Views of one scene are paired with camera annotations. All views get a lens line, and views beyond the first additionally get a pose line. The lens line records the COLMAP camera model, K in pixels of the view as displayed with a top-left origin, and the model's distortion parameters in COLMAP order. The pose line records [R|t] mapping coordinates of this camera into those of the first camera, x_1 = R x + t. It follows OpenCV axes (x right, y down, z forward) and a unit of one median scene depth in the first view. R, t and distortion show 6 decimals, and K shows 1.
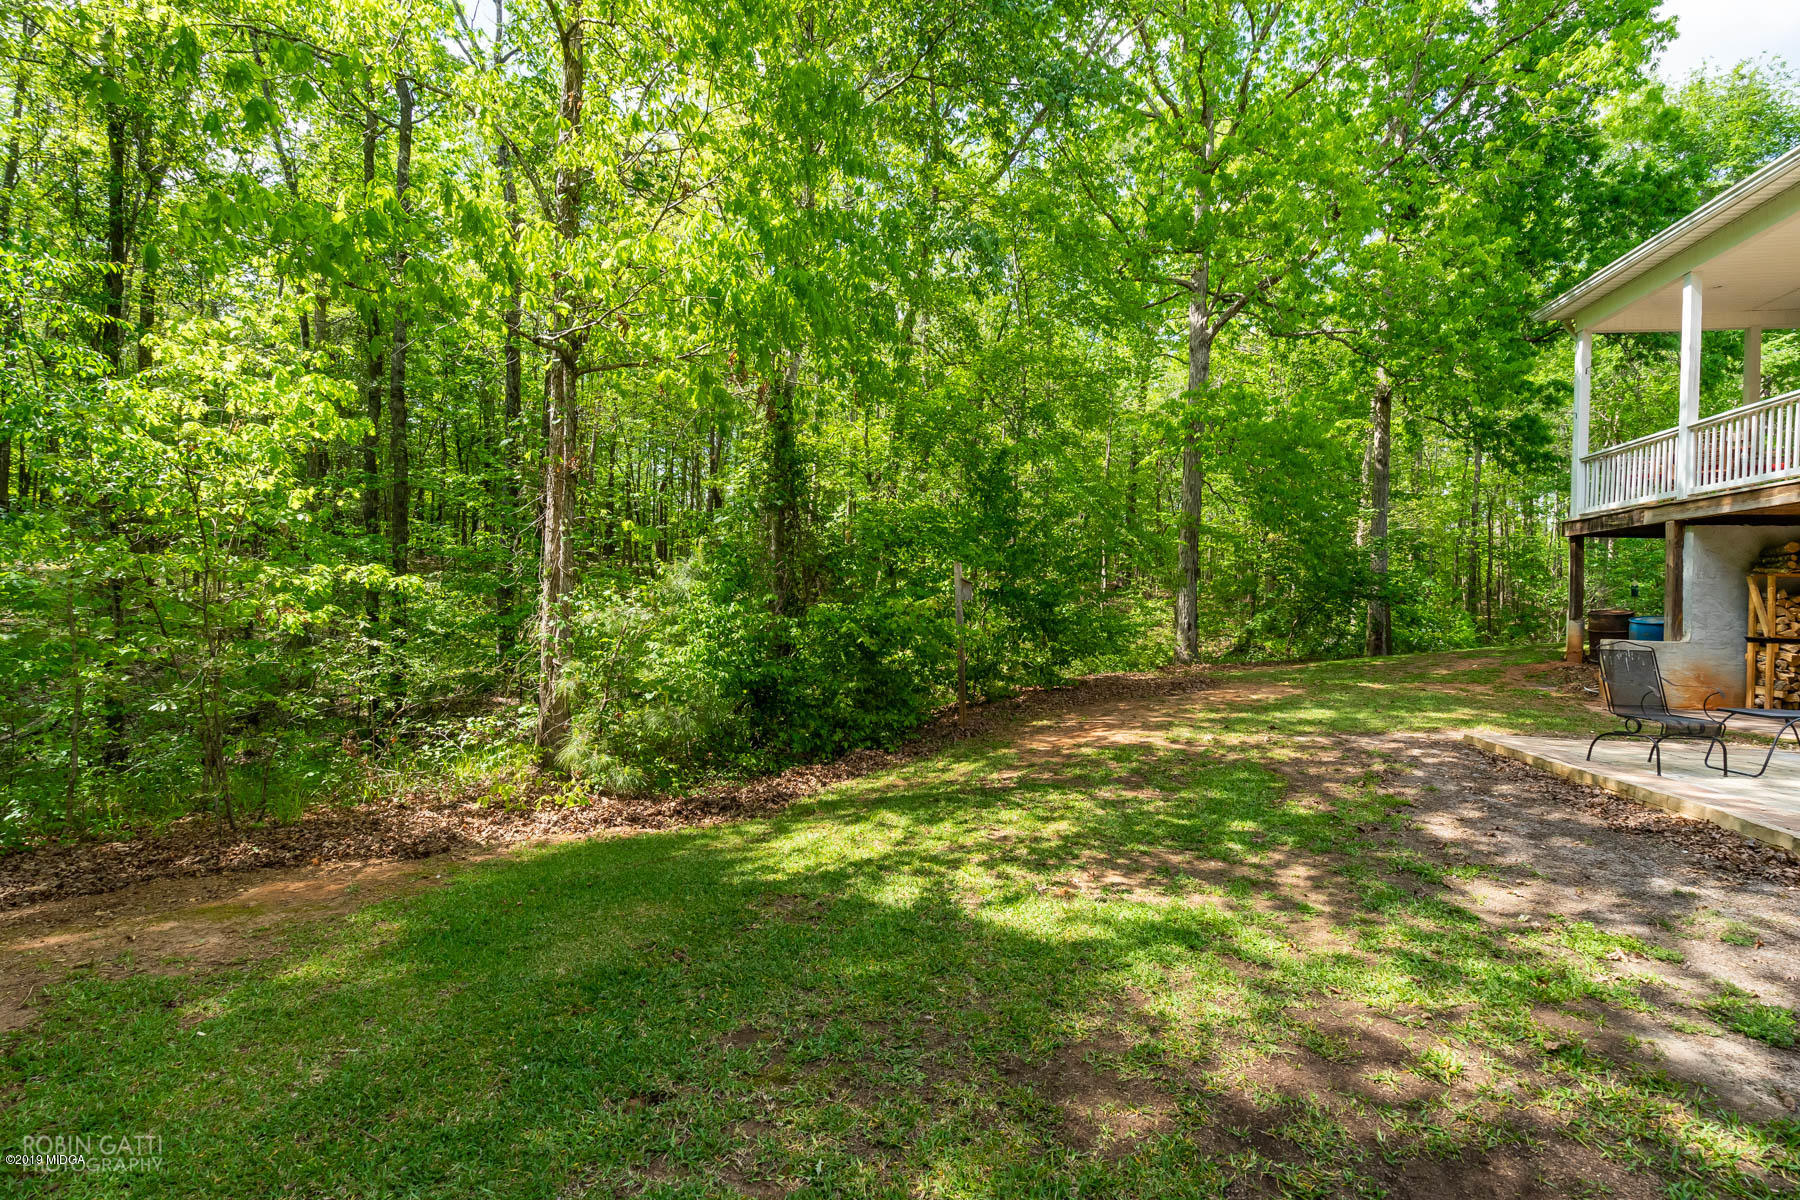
lens RADIAL K [[813.9, 0, 898.2], [0, 813.9, 606.0], [0, 0, 1]] dist [-0.017151, -0.000151]
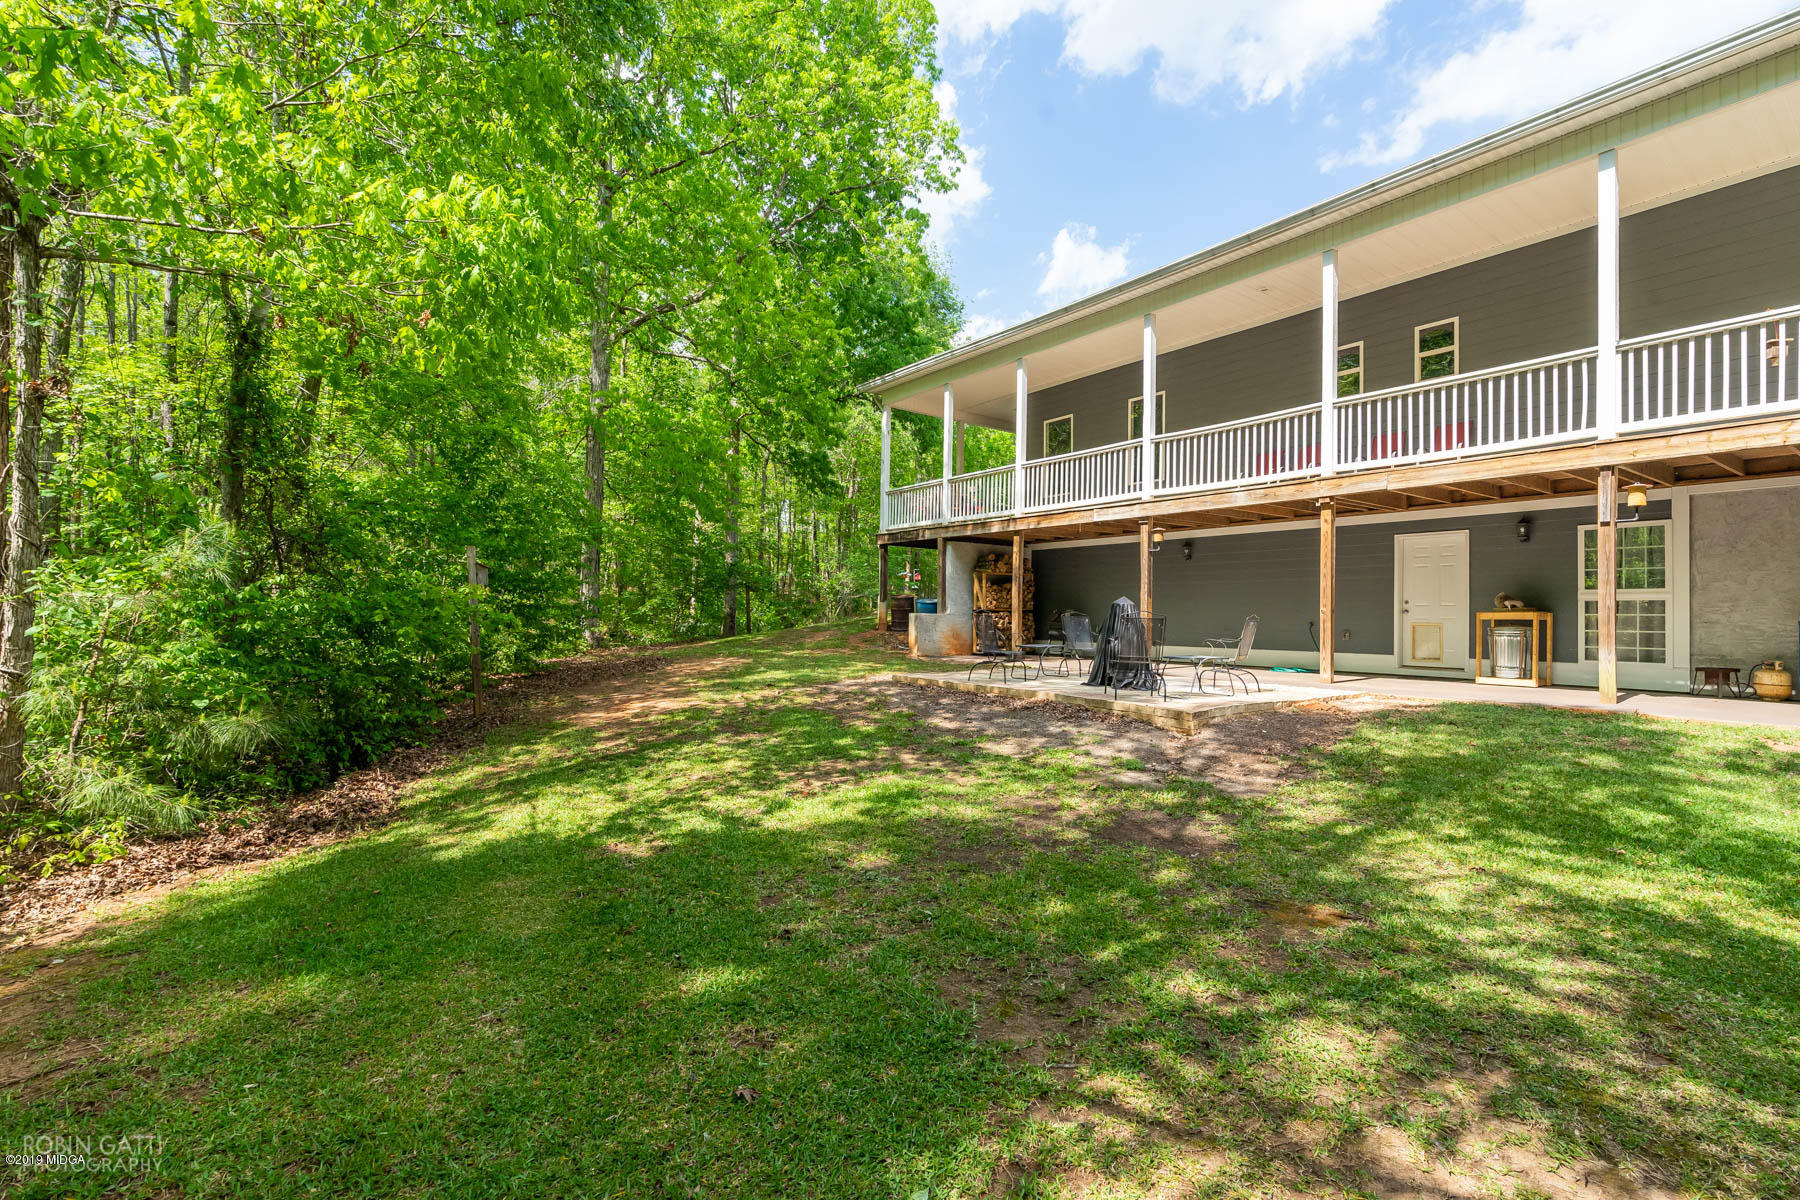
lens RADIAL K [[813.9, 0, 903.4], [0, 813.9, 599.9], [0, 0, 1]] dist [-0.017151, -0.000151]
pose [[0.665962, -0.009126, 0.745930, -0.288637], [0.006995, 0.999958, 0.005989, 0.006572], [-0.745953, 0.001230, 0.665998, -0.019417]]
